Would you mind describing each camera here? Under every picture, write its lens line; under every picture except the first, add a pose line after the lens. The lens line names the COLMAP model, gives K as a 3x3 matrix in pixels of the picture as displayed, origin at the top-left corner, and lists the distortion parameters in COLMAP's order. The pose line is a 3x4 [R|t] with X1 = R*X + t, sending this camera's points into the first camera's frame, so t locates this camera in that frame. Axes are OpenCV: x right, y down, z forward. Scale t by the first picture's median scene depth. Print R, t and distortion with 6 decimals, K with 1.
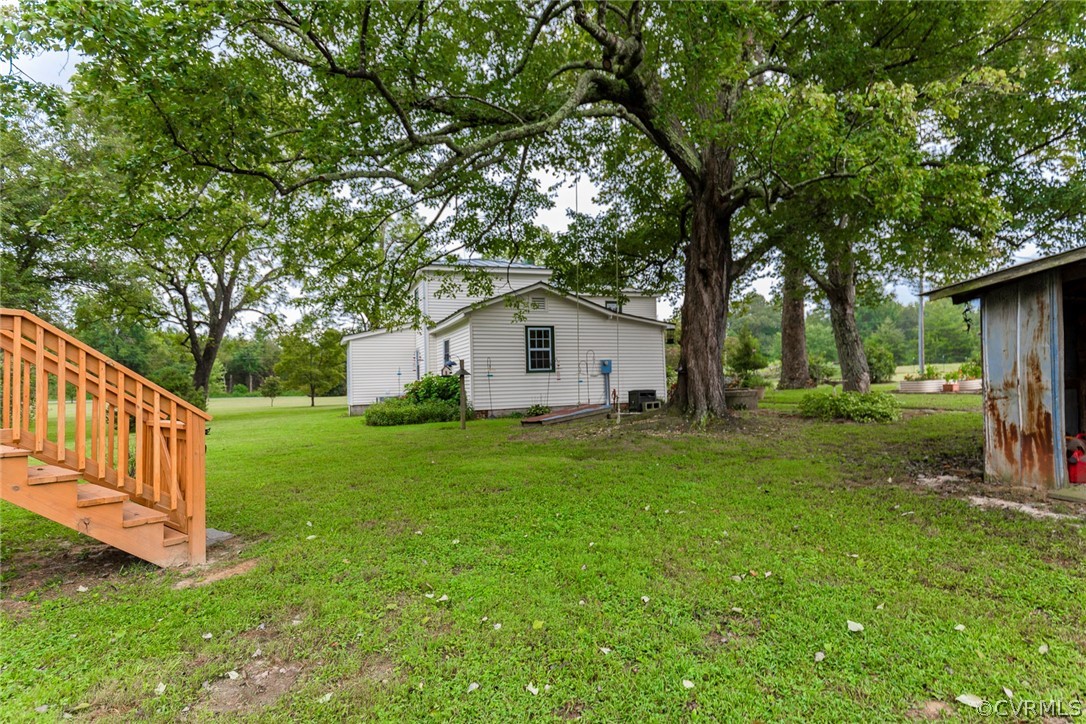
lens RADIAL K [[572.6, 0, 542.2], [0, 572.6, 378.4], [0, 0, 1]] dist [-0.000181, -0.000097]
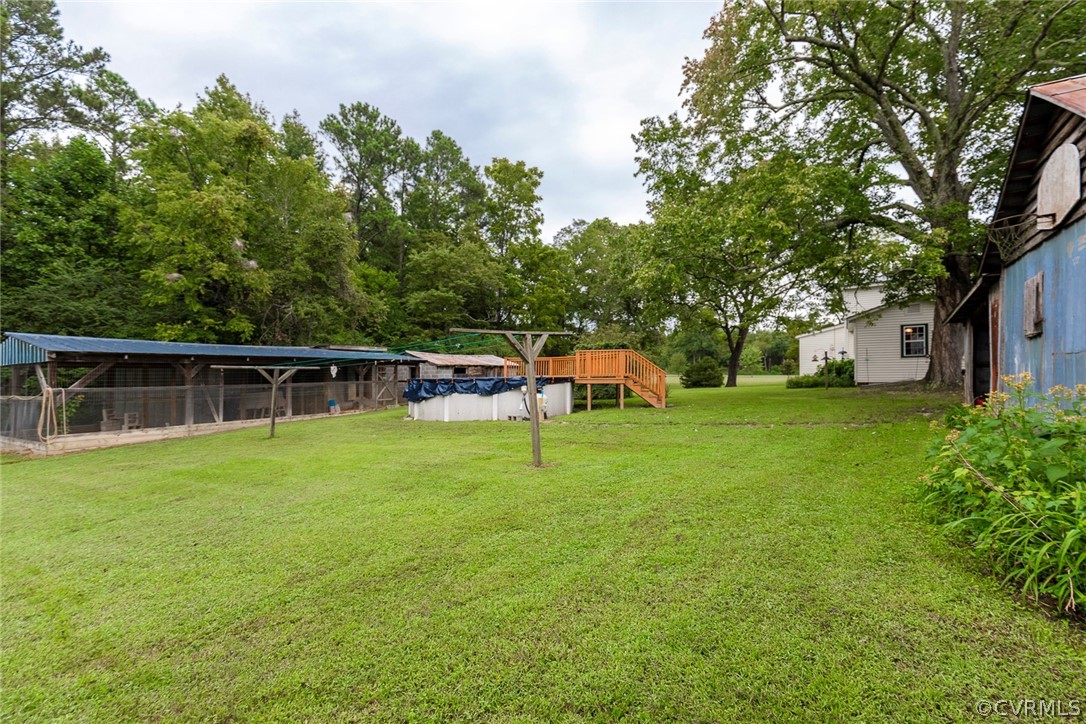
lens RADIAL K [[509.4, 0, 543.0], [0, 509.4, 362.0], [0, 0, 1]] dist [-0.000486, -0.000176]
pose [[0.574334, -0.001361, -0.818620, 0.502882], [0.004272, 0.999990, 0.001335, -0.004432], [0.818610, -0.004264, 0.574334, -0.477955]]
